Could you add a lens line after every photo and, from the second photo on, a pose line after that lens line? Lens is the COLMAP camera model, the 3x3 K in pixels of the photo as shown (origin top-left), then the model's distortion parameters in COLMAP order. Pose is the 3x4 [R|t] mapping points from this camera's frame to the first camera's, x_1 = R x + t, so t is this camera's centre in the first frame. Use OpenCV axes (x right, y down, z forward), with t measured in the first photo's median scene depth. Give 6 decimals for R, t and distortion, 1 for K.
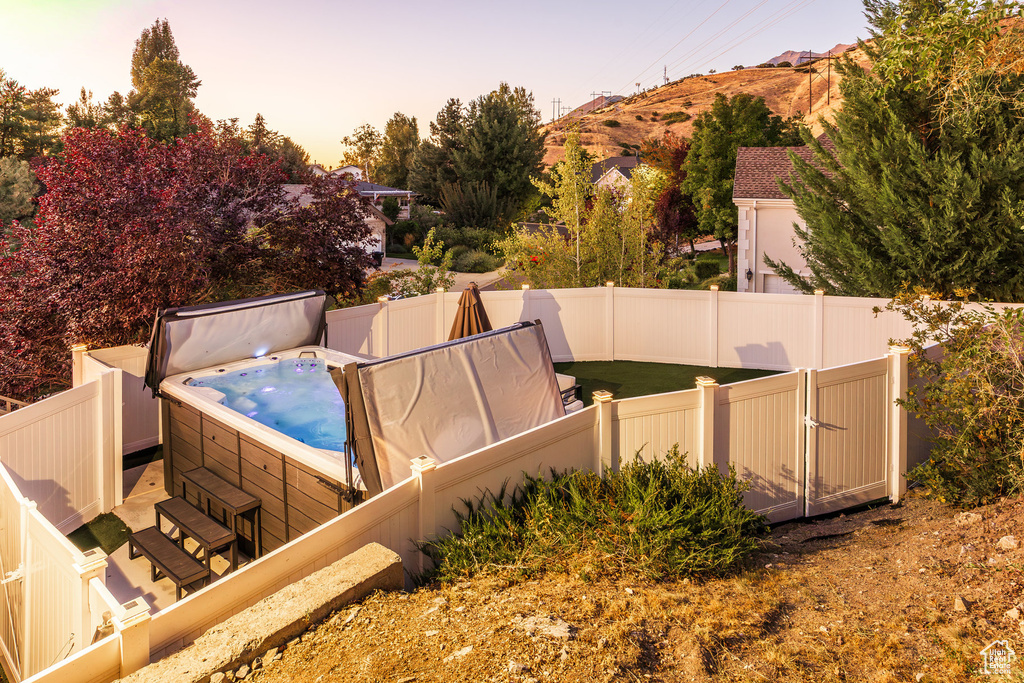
lens RADIAL K [[654.7, 0, 511.8], [0, 654.7, 339.9], [0, 0, 1]] dist [-0.010652, 0.000039]
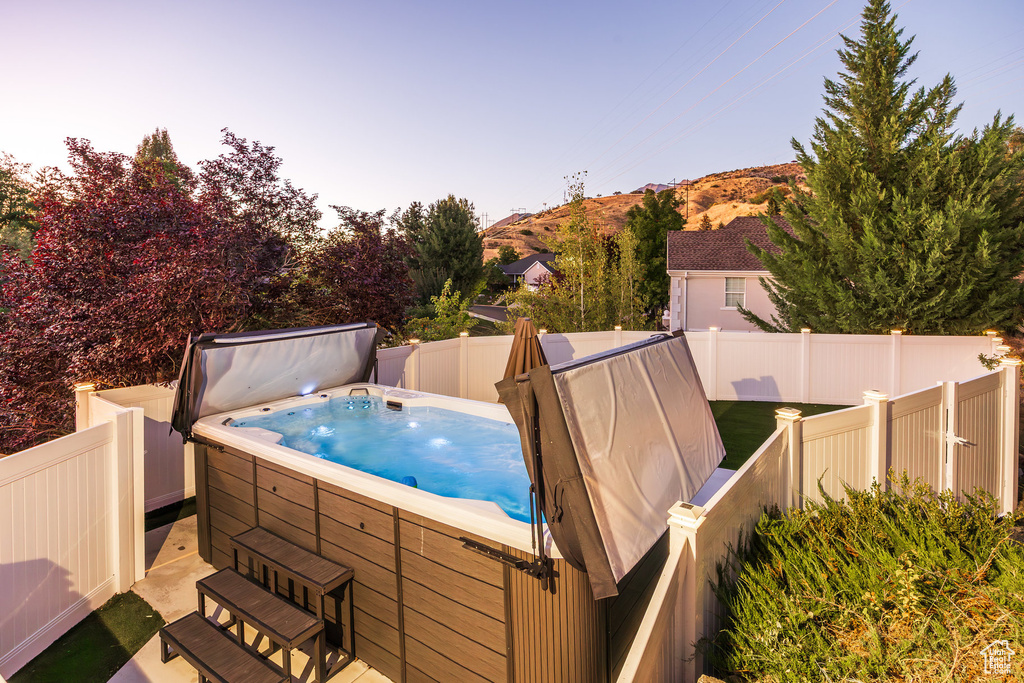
lens RADIAL K [[502.3, 0, 519.9], [0, 502.3, 380.8], [0, 0, 1]] dist [-0.010147, -0.000473]
pose [[0.990809, -0.023060, 0.133290, -0.196818], [0.027407, 0.999148, -0.030872, 0.038080], [-0.132465, 0.034241, 0.990596, 0.294349]]
